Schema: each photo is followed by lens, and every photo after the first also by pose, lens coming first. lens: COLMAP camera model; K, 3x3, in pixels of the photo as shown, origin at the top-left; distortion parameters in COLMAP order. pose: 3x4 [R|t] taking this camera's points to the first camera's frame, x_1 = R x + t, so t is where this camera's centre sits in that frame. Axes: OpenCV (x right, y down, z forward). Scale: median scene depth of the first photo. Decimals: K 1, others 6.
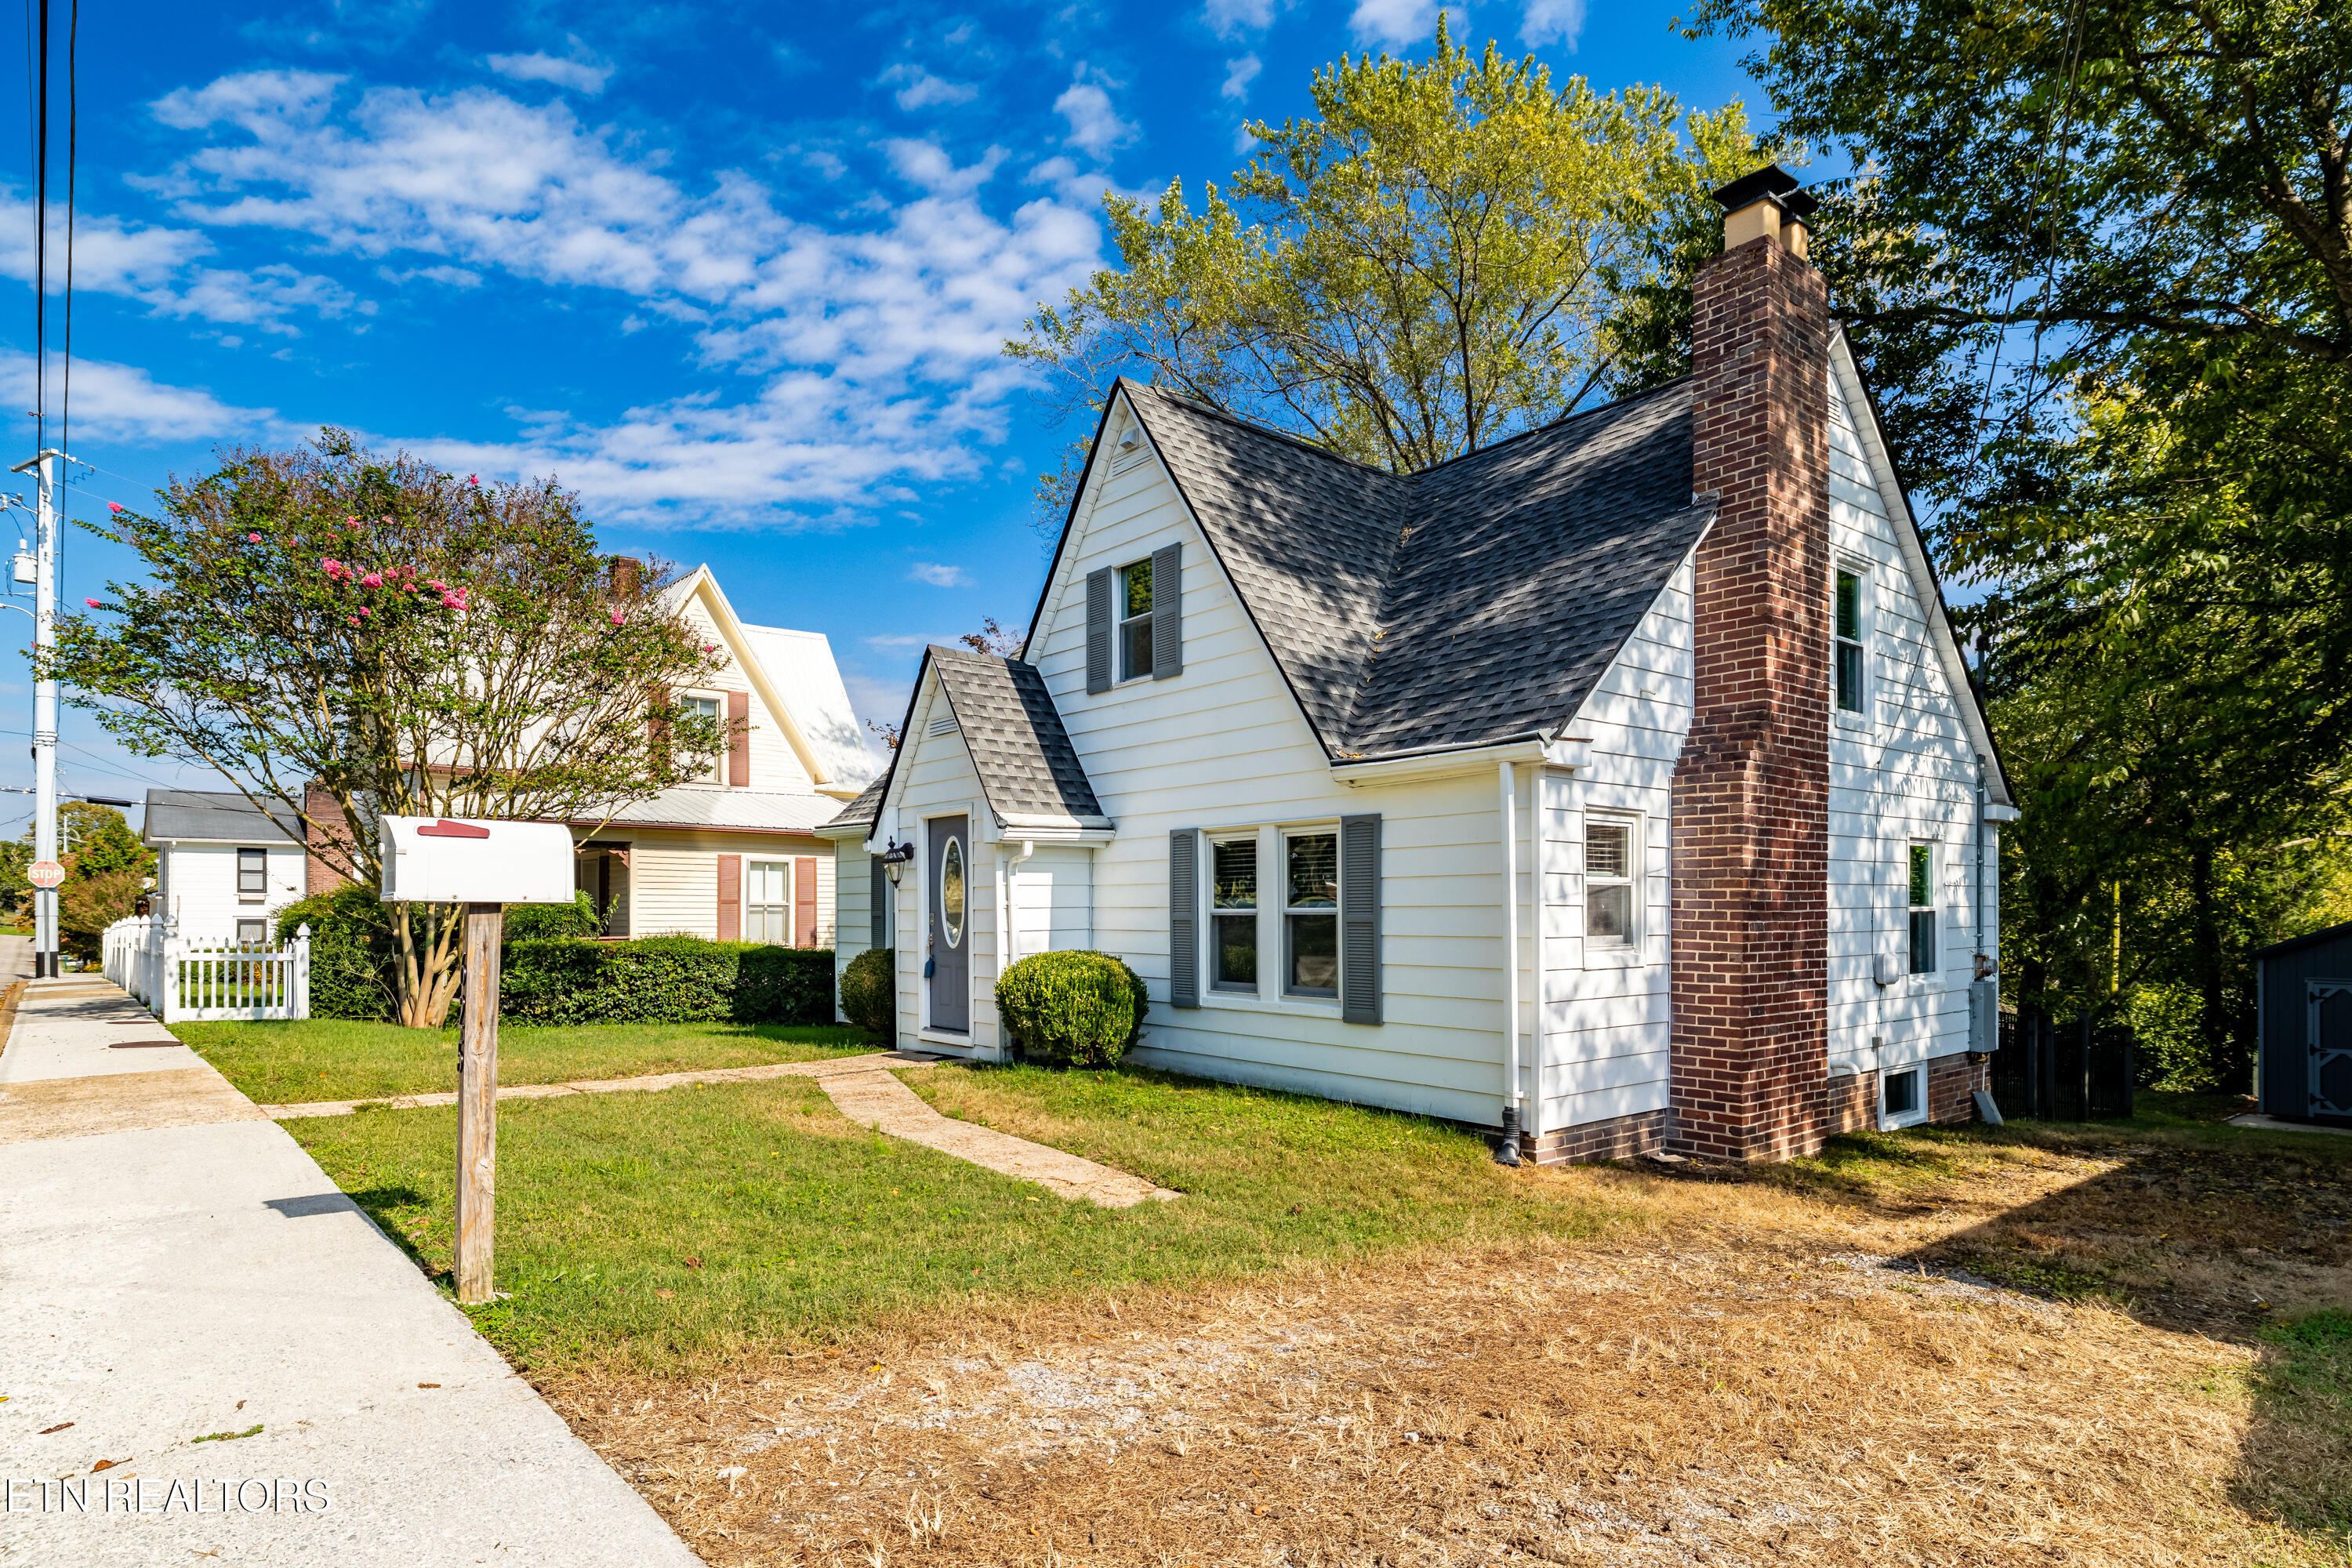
lens RADIAL K [[1217.7, 0, 1165.5], [0, 1217.7, 919.7], [0, 0, 1]] dist [0.005386, 0.000545]
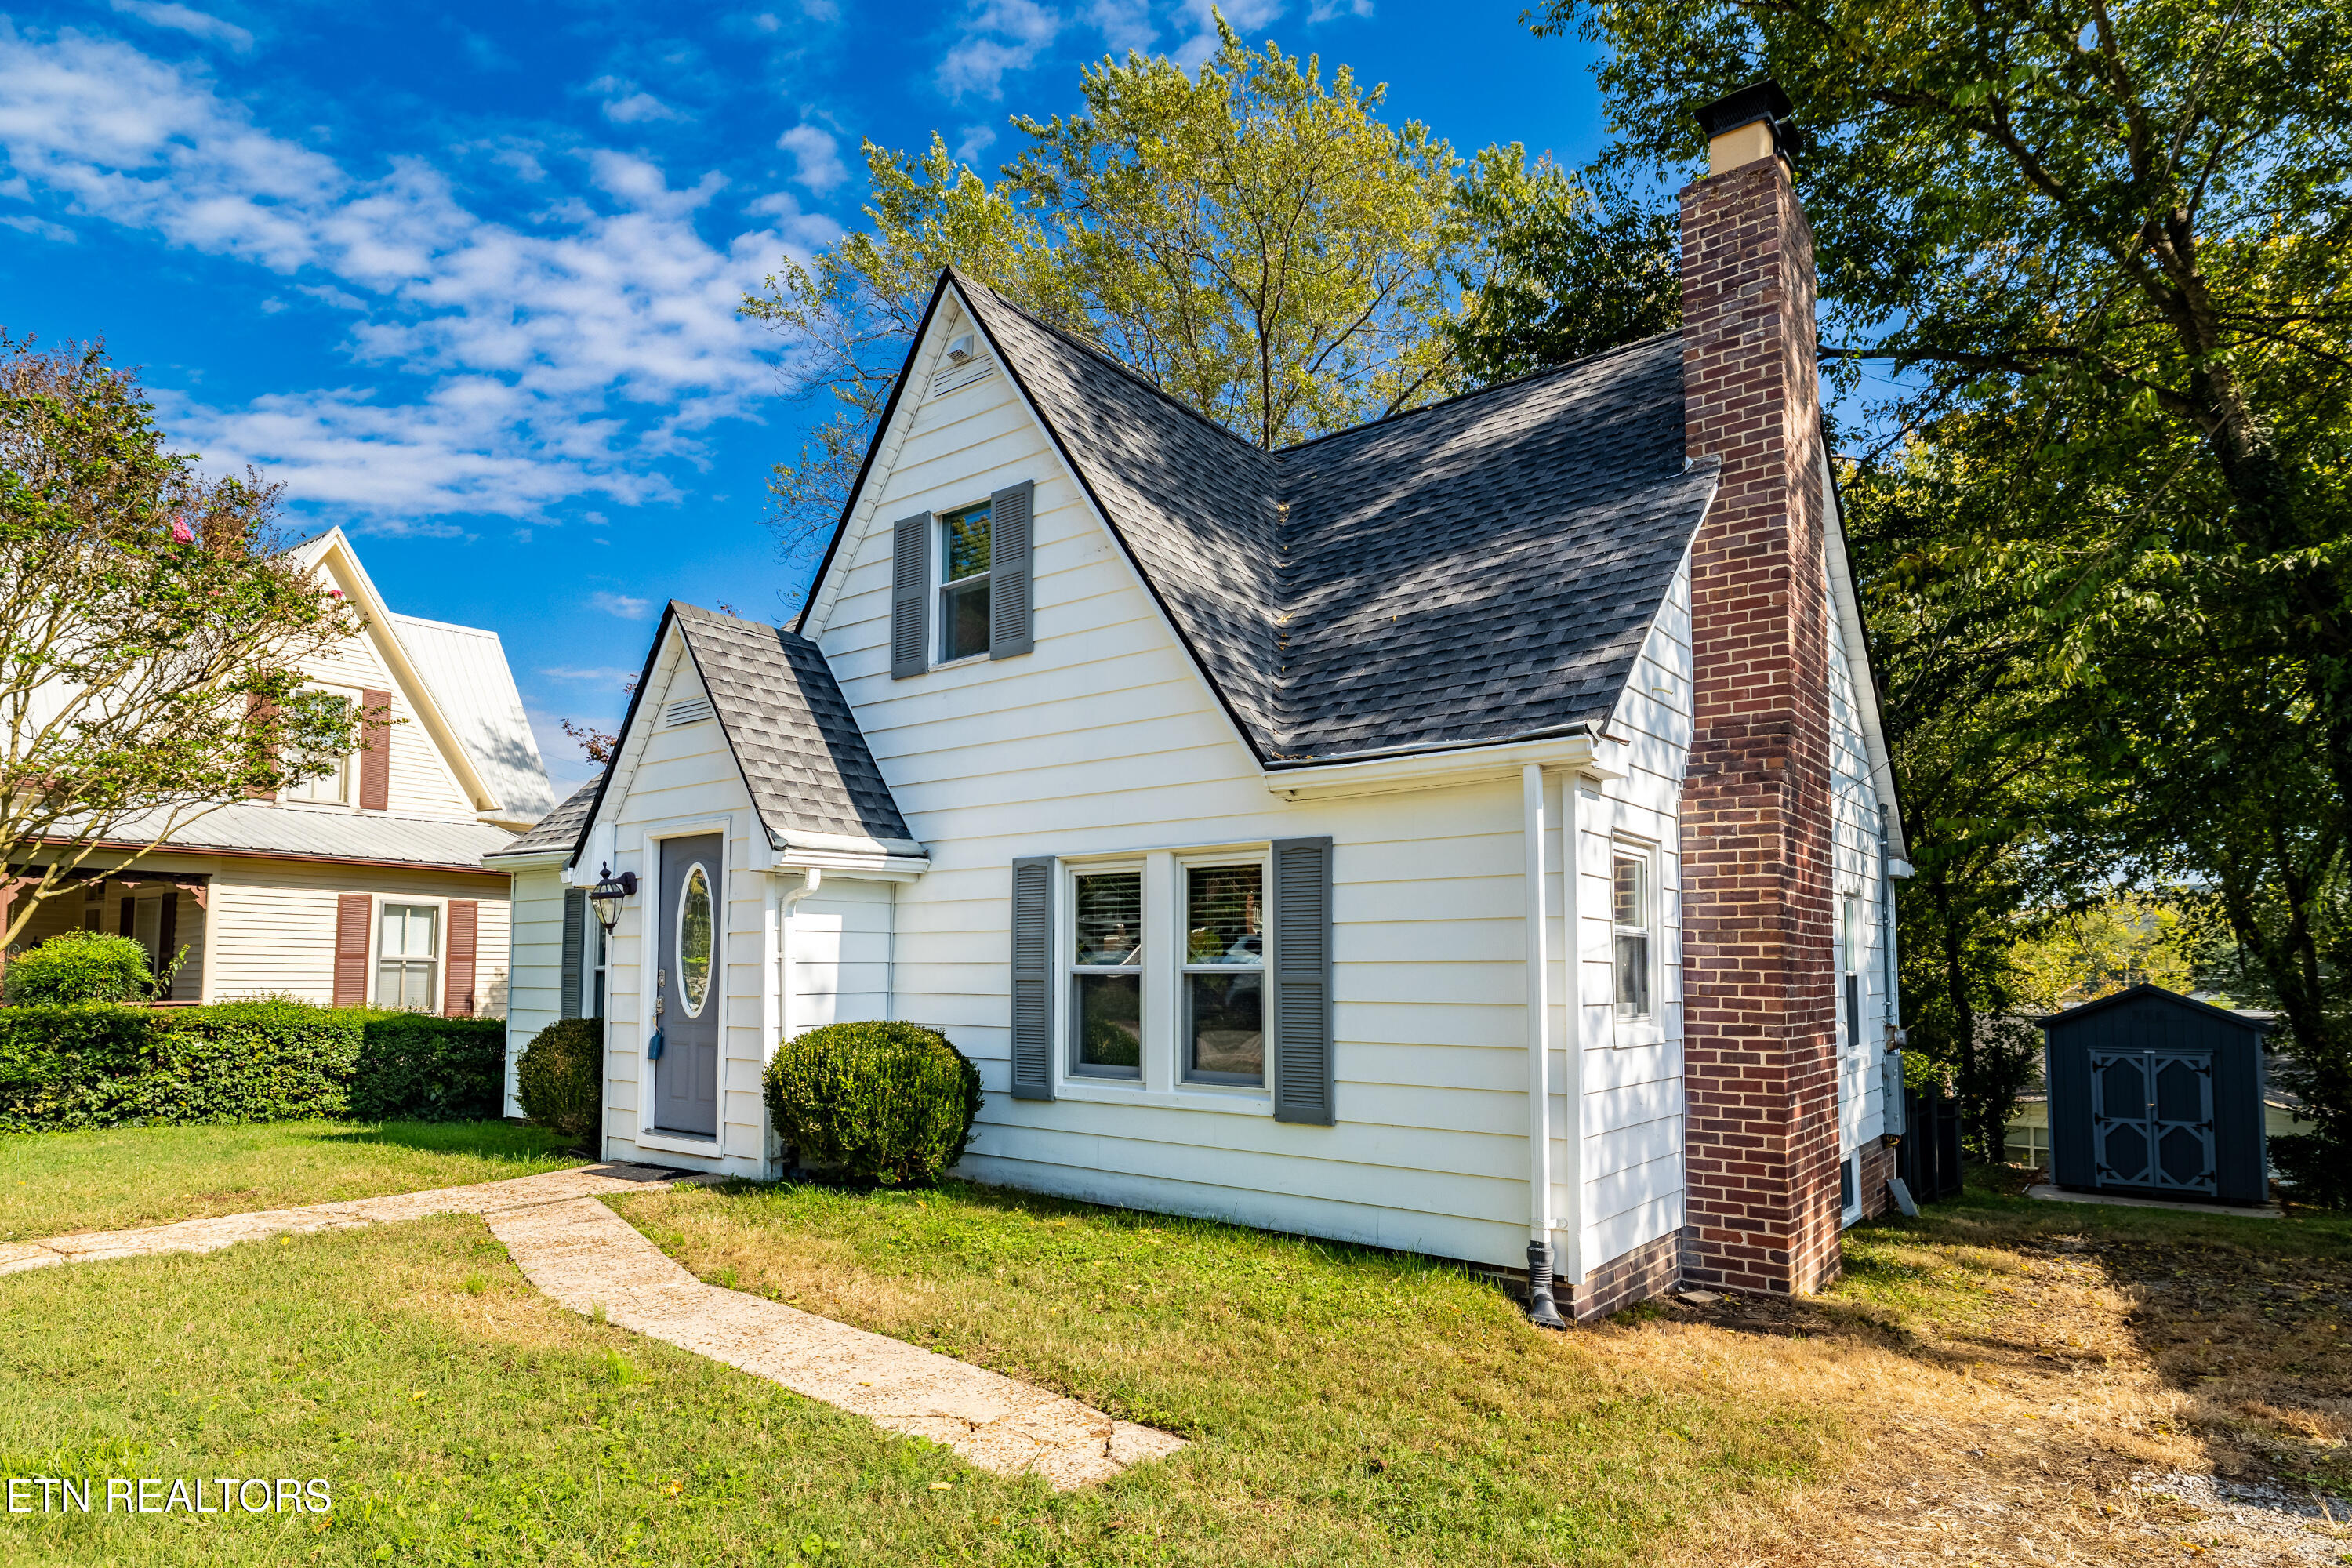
lens RADIAL K [[1301.0, 0, 1157.7], [0, 1301.0, 898.7], [0, 0, 1]] dist [0.001602, -0.000032]
pose [[0.978101, 0.018768, 0.207284, -0.074694], [-0.005030, 0.997767, -0.066606, 0.003062], [-0.208072, 0.064105, 0.976011, 0.211465]]
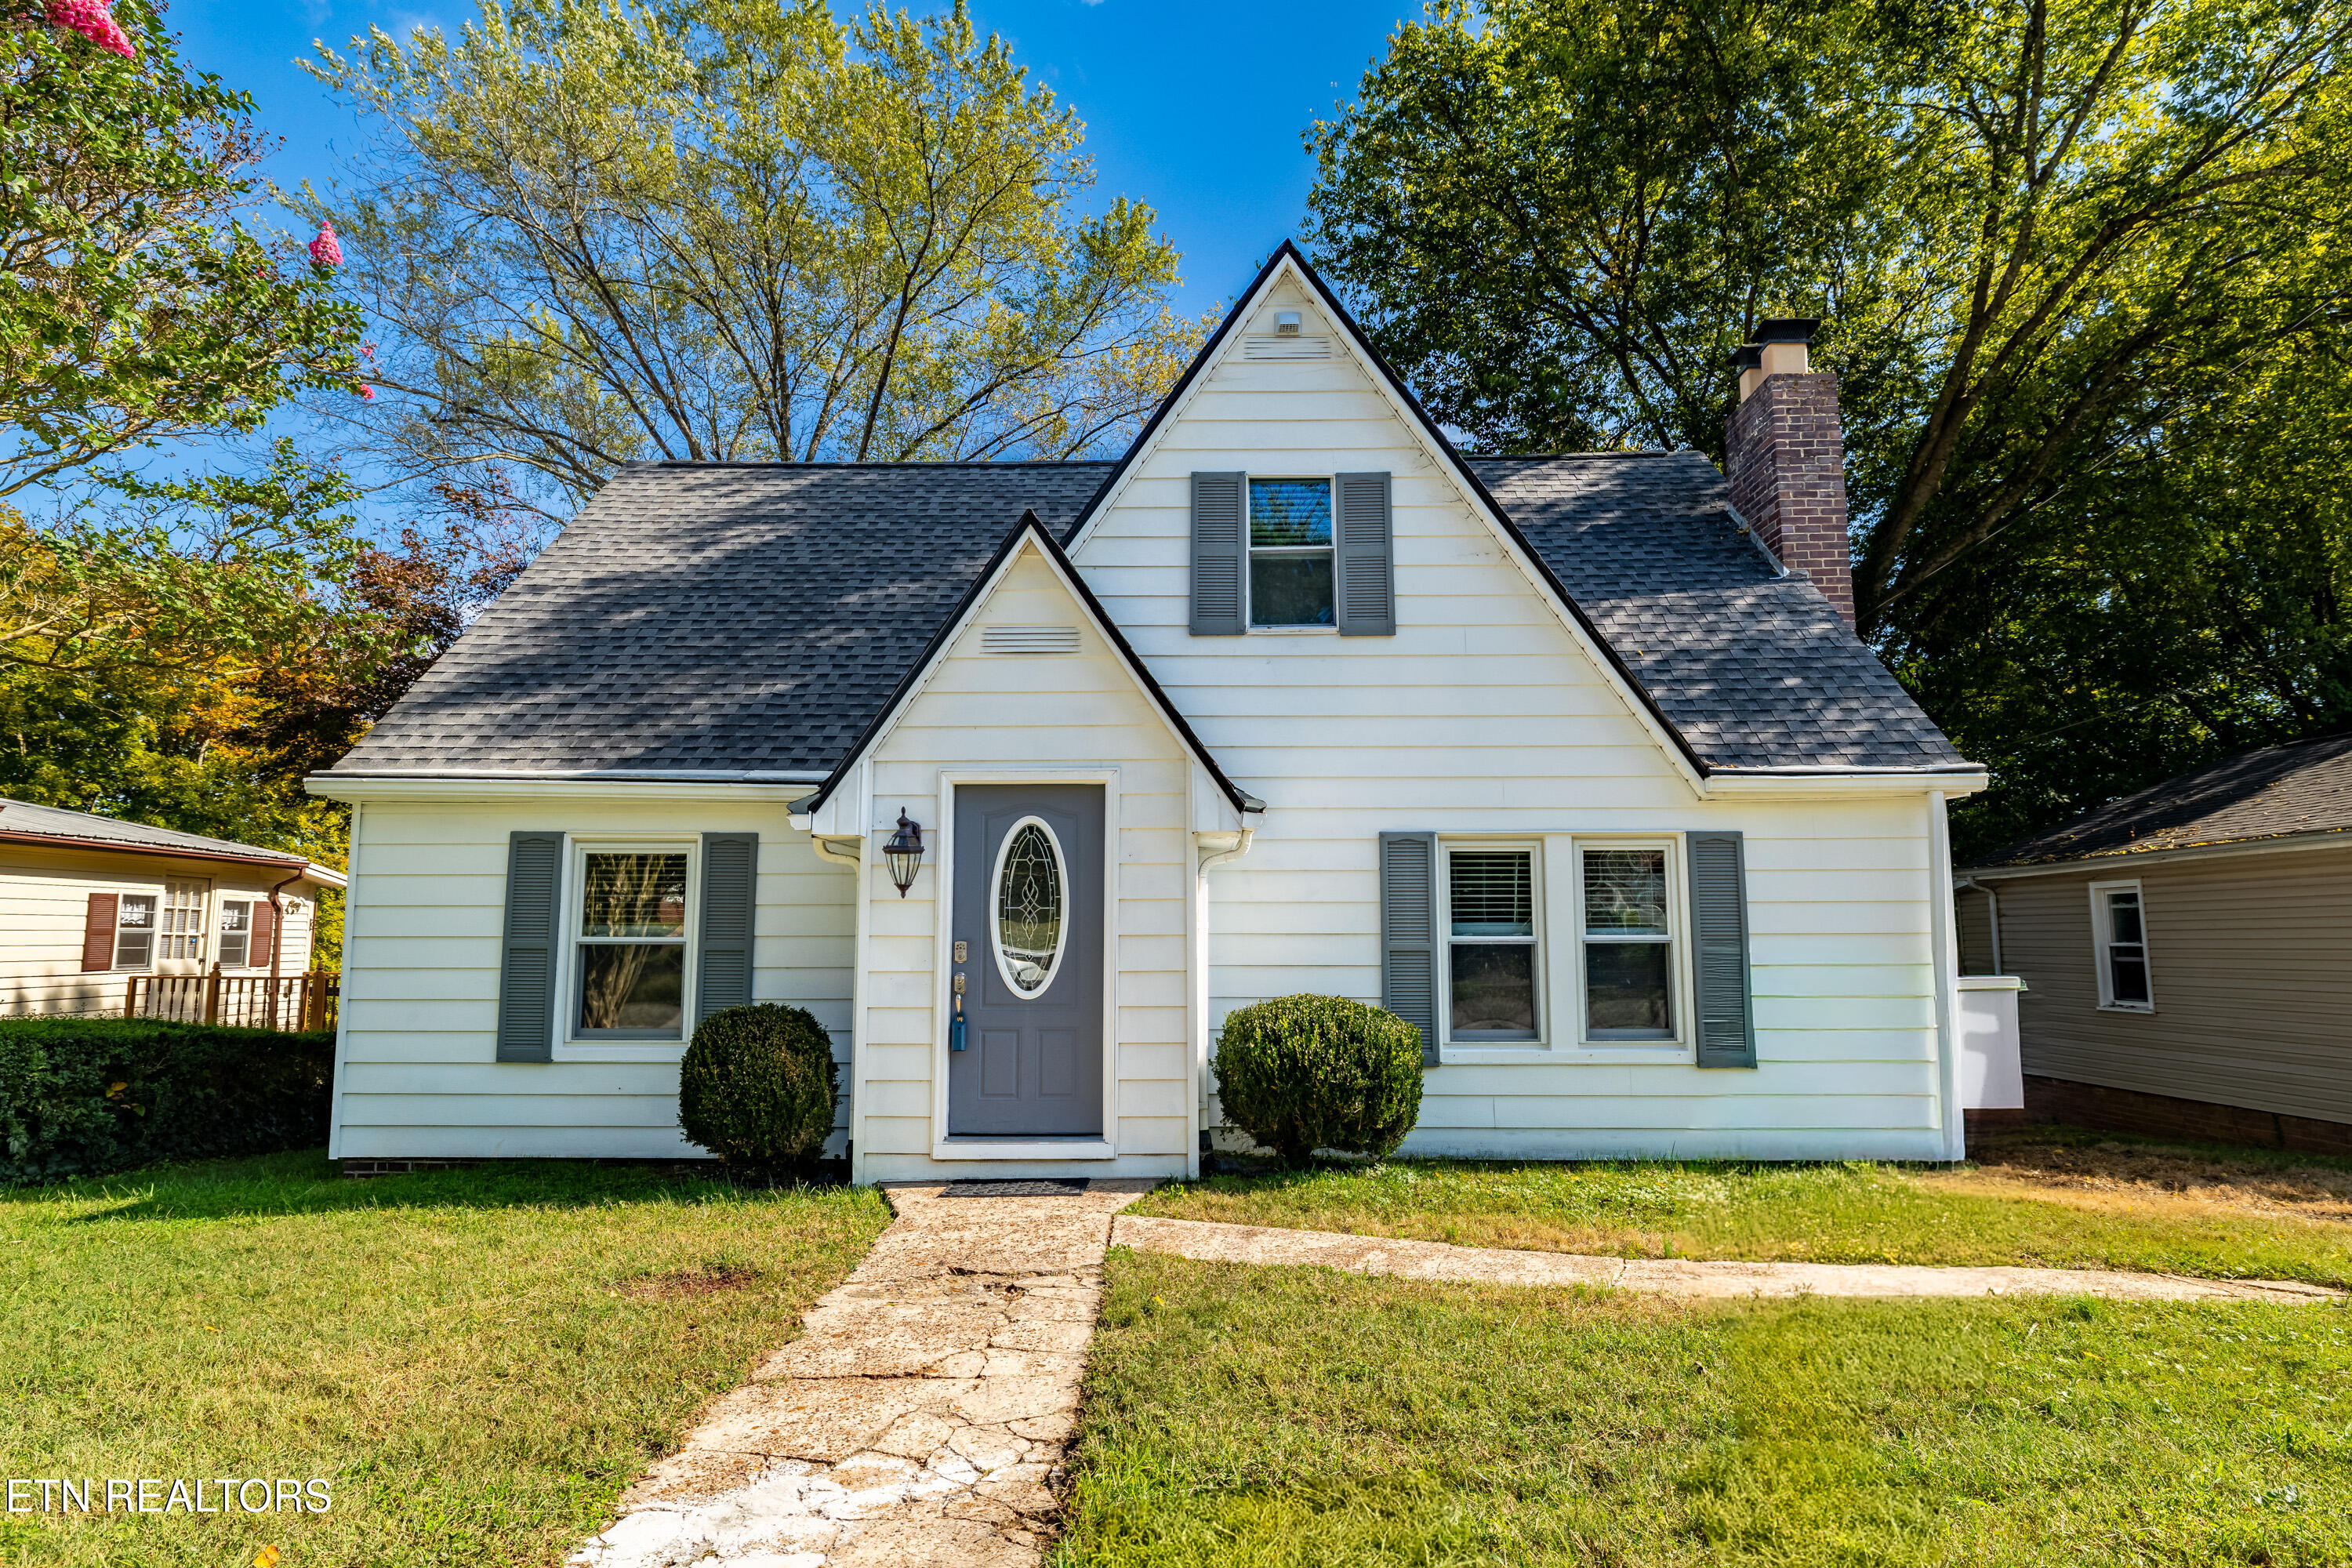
lens RADIAL K [[1266.1, 0, 1183.1], [0, 1266.1, 803.9], [0, 0, 1]] dist [0.002675, 0.000544]
pose [[0.653612, 0.083605, 0.752197, -0.682248], [0.004301, 0.993453, -0.114158, -0.000935], [-0.756817, 0.077850, 0.648974, 0.584074]]
